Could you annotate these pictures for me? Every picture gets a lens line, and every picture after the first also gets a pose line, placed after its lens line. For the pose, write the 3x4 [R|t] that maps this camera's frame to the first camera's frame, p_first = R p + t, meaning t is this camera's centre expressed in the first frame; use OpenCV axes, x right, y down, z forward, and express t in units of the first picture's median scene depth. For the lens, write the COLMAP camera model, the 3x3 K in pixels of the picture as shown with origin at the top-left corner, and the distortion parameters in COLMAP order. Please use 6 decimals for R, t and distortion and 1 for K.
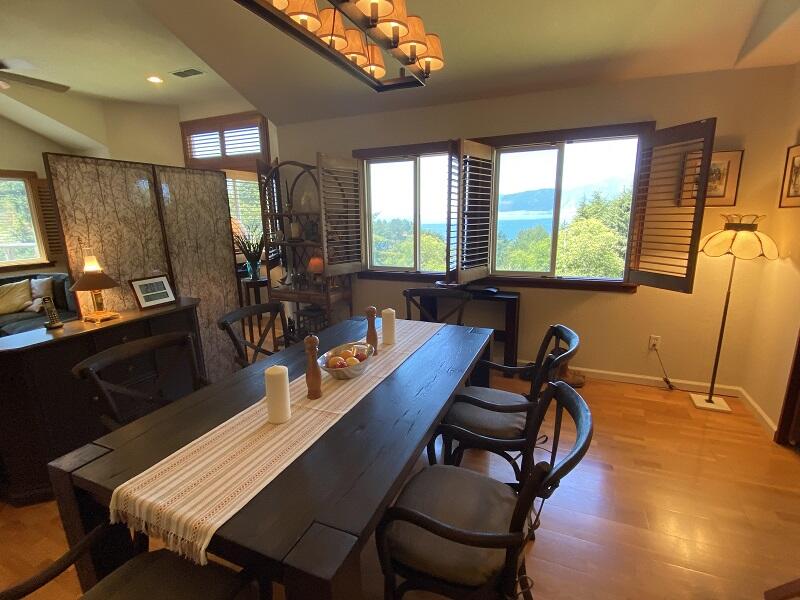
lens RADIAL K [[402.1, 0, 397.5], [0, 402.1, 308.3], [0, 0, 1]] dist [-0.022241, -0.000515]
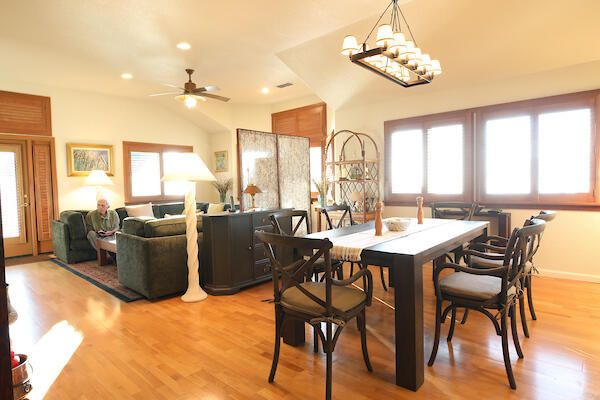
lens RADIAL K [[343.7, 0, 291.8], [0, 343.7, 200.4], [0, 0, 1]] dist [-0.023243, 0.001071]
pose [[0.945495, 0.005932, -0.325582, -0.018777], [-0.062810, 0.984381, -0.164467, 0.218529], [0.319521, 0.175952, 0.931100, -0.449826]]
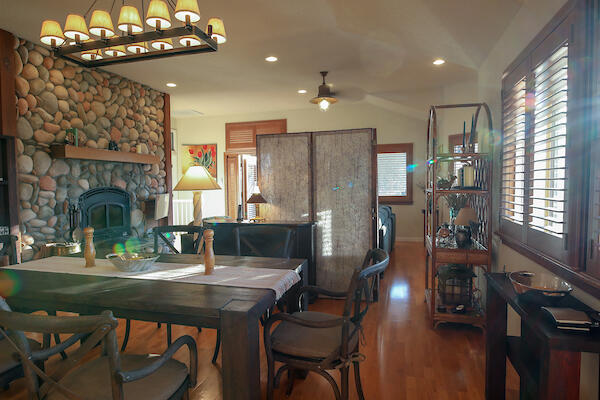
lens RADIAL K [[343.7, 0, 291.8], [0, 343.7, 200.4], [0, 0, 1]] dist [-0.023243, 0.001071]
pose [[0.104745, 0.057041, -0.992862, 0.745934], [-0.221463, 0.974623, 0.032630, -0.131867], [0.969527, 0.216464, 0.114720, 0.847180]]
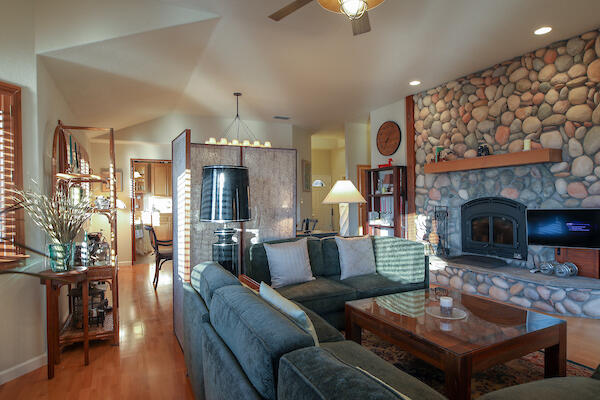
lens RADIAL K [[343.7, 0, 291.8], [0, 343.7, 200.4], [0, 0, 1]] dist [-0.023243, 0.001071]
pose [[-0.759205, 0.020559, 0.650527, -1.602261], [0.169967, 0.971081, 0.167672, -0.348710], [-0.628267, 0.237865, -0.740743, 1.929970]]
